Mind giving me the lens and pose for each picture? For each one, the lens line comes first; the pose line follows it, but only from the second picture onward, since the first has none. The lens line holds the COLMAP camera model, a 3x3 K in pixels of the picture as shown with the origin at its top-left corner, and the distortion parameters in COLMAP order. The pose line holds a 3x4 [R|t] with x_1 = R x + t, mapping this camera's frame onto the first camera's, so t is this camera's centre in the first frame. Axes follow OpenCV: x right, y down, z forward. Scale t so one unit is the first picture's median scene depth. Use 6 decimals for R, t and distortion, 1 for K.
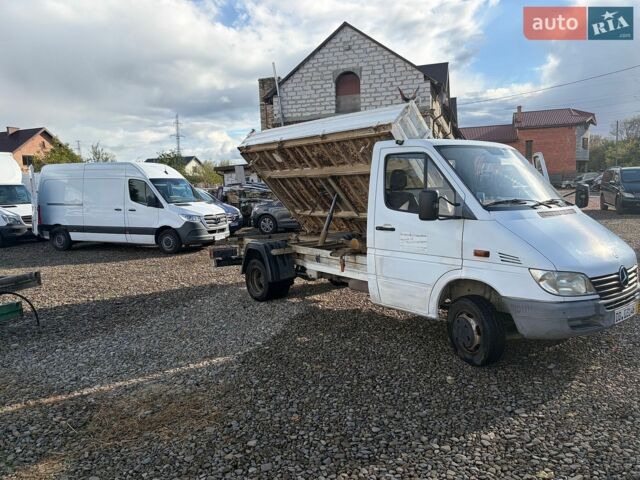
lens RADIAL K [[488.6, 0, 316.3], [0, 488.6, 237.0], [0, 0, 1]] dist [0.051922, -0.058454]
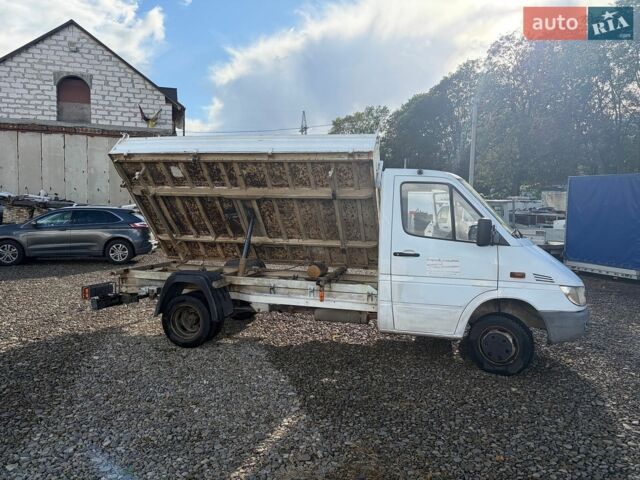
lens RADIAL K [[488.6, 0, 316.3], [0, 488.6, 237.0], [0, 0, 1]] dist [0.051922, -0.058454]
pose [[0.793234, 0.010743, 0.608822, -0.248536], [0.022644, 0.998632, -0.047125, -0.004000], [-0.608496, 0.051167, 0.791906, 0.123672]]
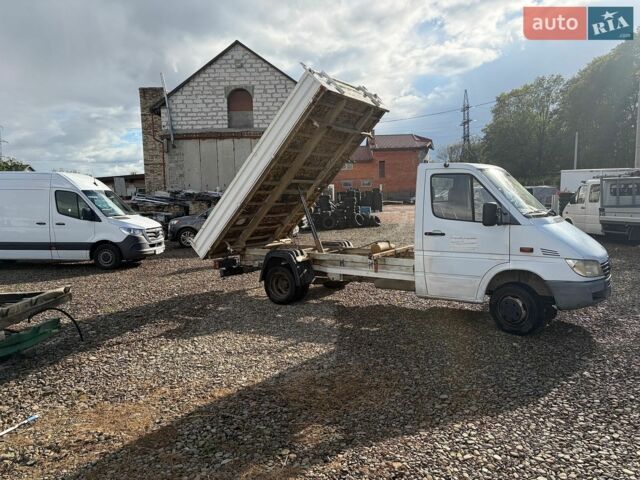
lens RADIAL K [[490.5, 0, 320.0], [0, 490.5, 240.0], [0, 0, 1]] dist [0.020269, -0.000265]
pose [[0.949243, -0.018197, 0.314016, -0.209313], [0.025541, 0.999488, -0.019289, 0.006023], [-0.313505, 0.026330, 0.949222, -0.034934]]
